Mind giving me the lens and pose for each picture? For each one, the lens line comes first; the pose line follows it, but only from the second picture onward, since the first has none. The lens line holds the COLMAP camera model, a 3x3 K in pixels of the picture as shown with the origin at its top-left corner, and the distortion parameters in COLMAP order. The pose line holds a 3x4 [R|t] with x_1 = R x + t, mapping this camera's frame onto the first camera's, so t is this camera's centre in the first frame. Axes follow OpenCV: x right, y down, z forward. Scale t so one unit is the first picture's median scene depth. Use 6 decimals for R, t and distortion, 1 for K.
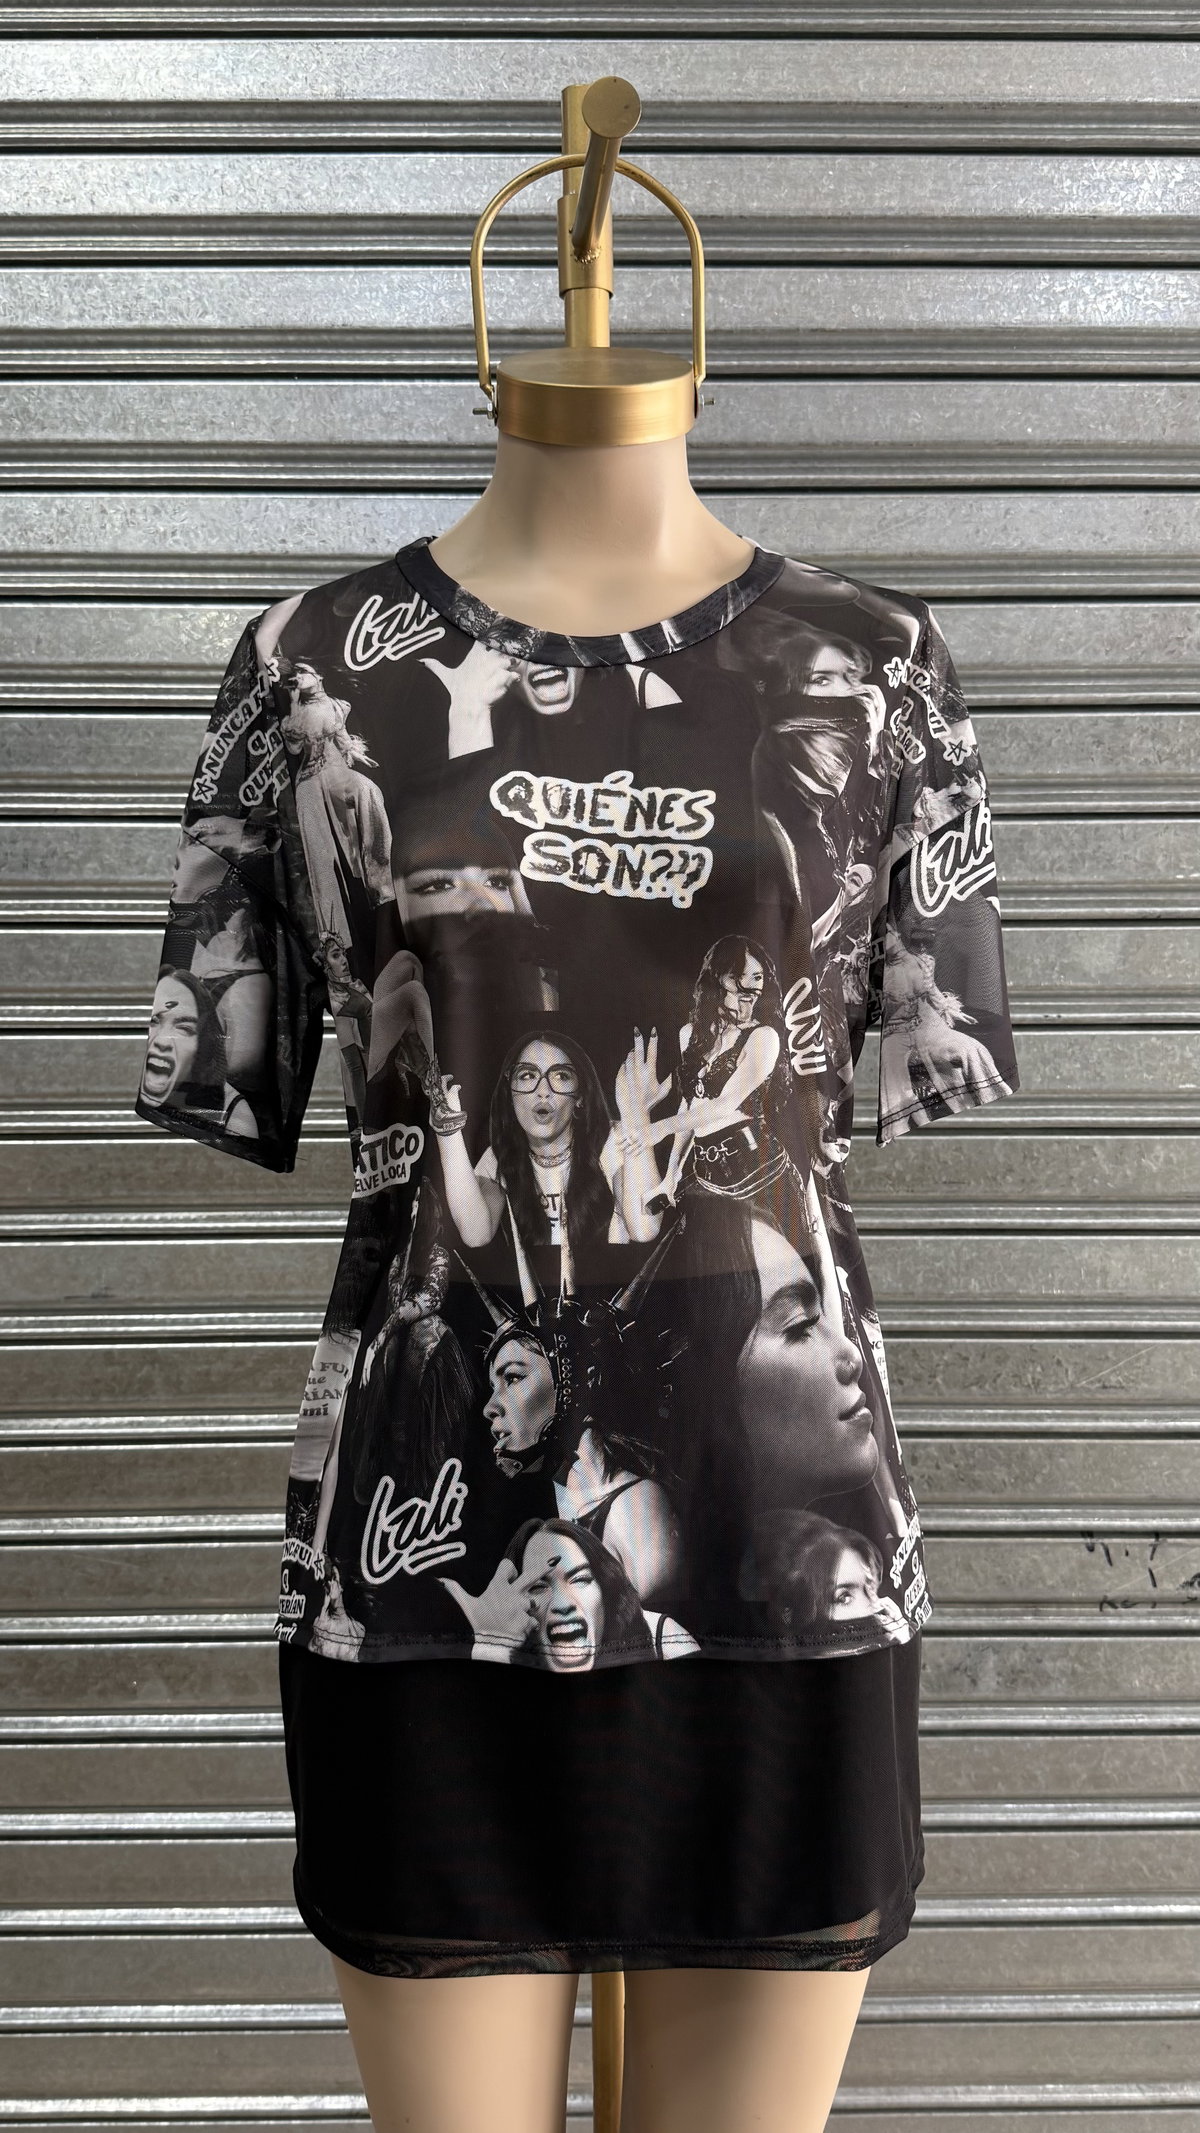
lens RADIAL K [[1948.8, 0, 588.8], [0, 1948.8, 1079.5], [0, 0, 1]] dist [0.176884, -0.492176]
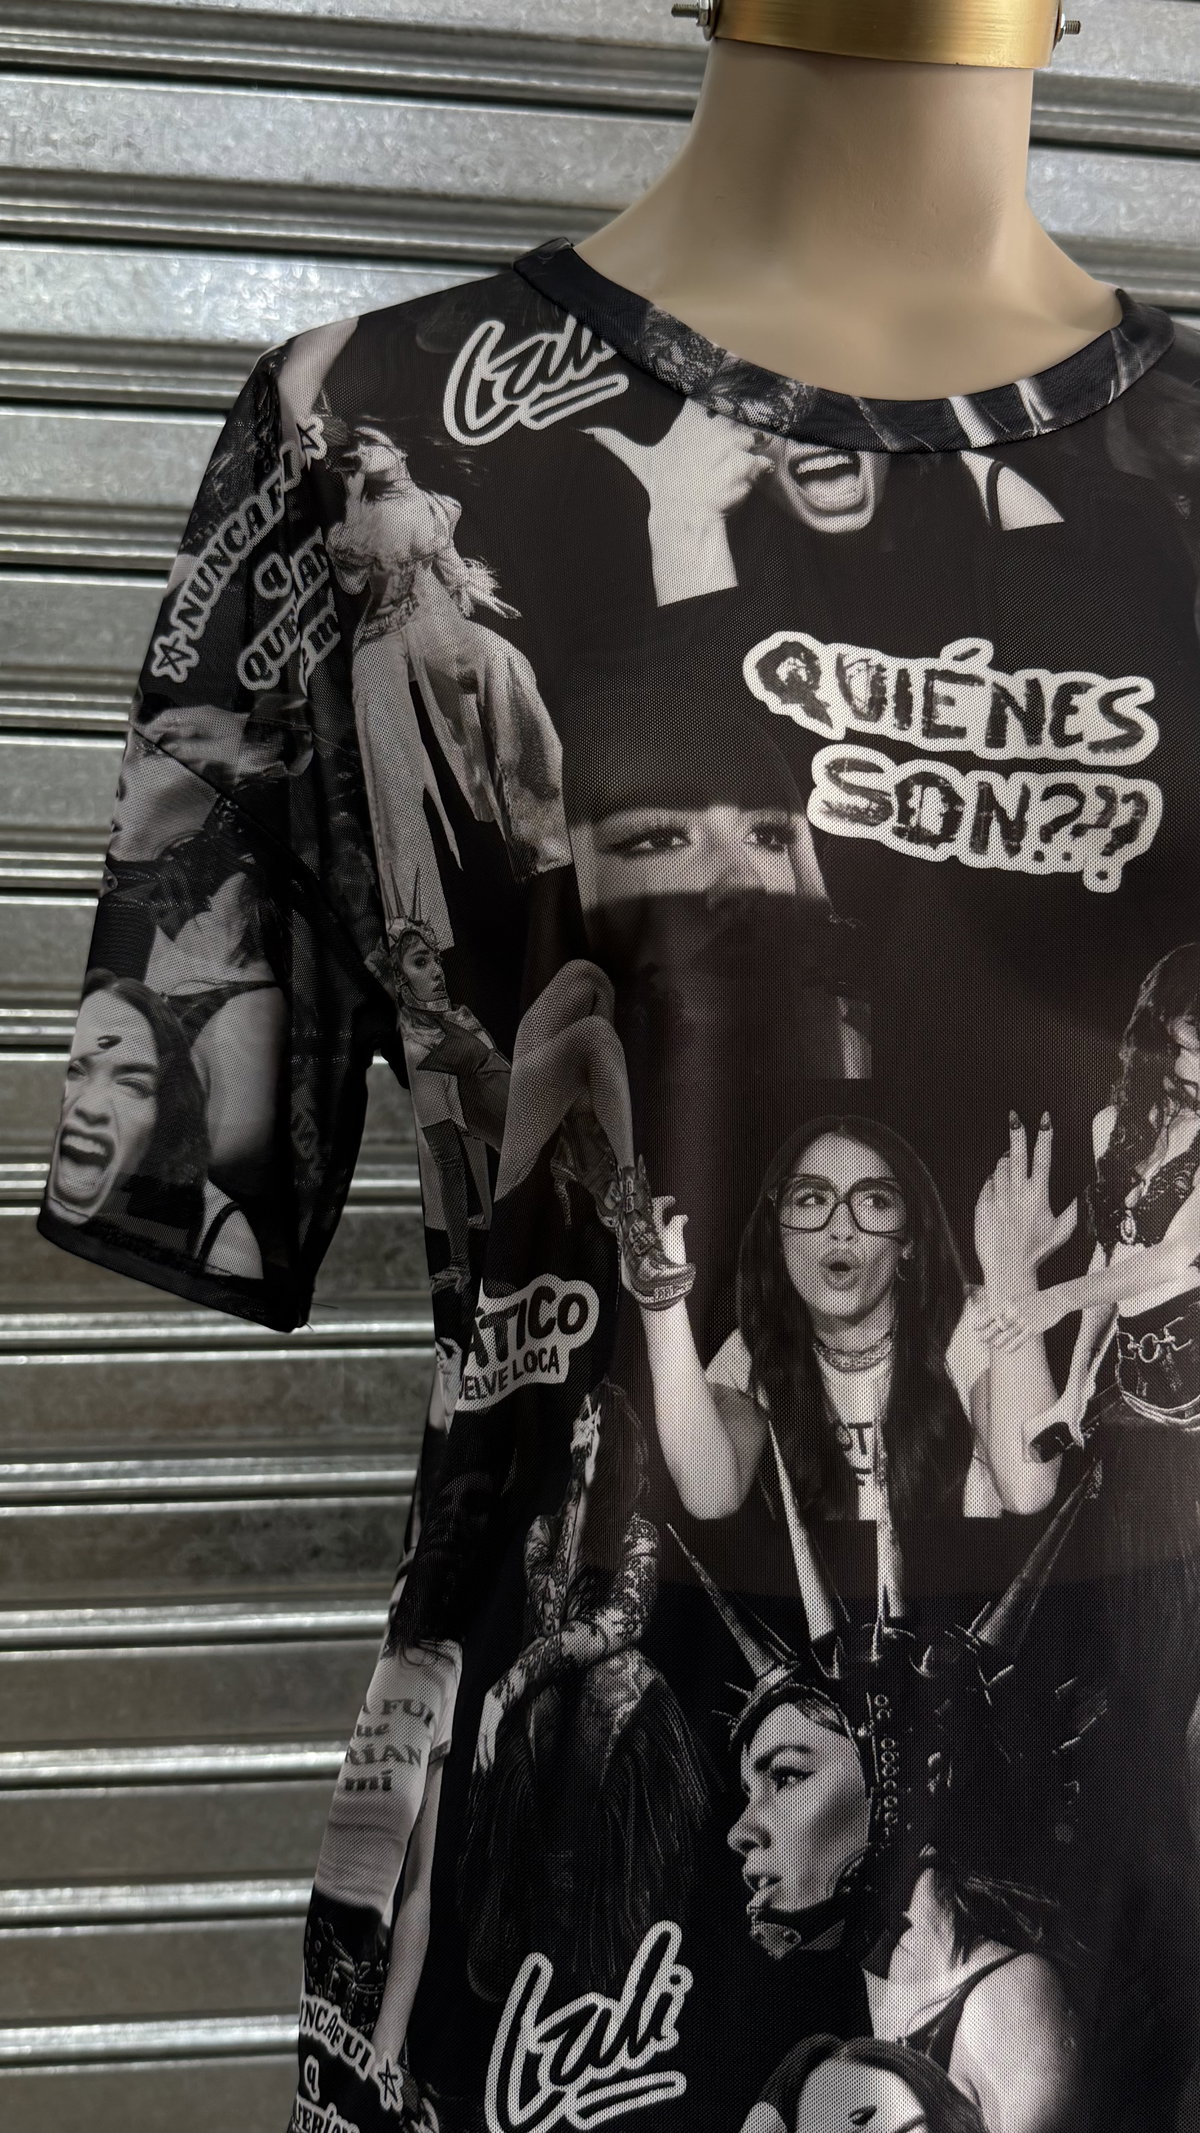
lens RADIAL K [[1945.9, 0, 614.7], [0, 1945.9, 1076.5], [0, 0, 1]] dist [0.175279, -0.499216]
pose [[0.993522, 0.014373, 0.112724, -0.132160], [-0.015924, 0.999790, 0.012865, -0.037725], [-0.112516, -0.014576, 0.993543, 0.428721]]
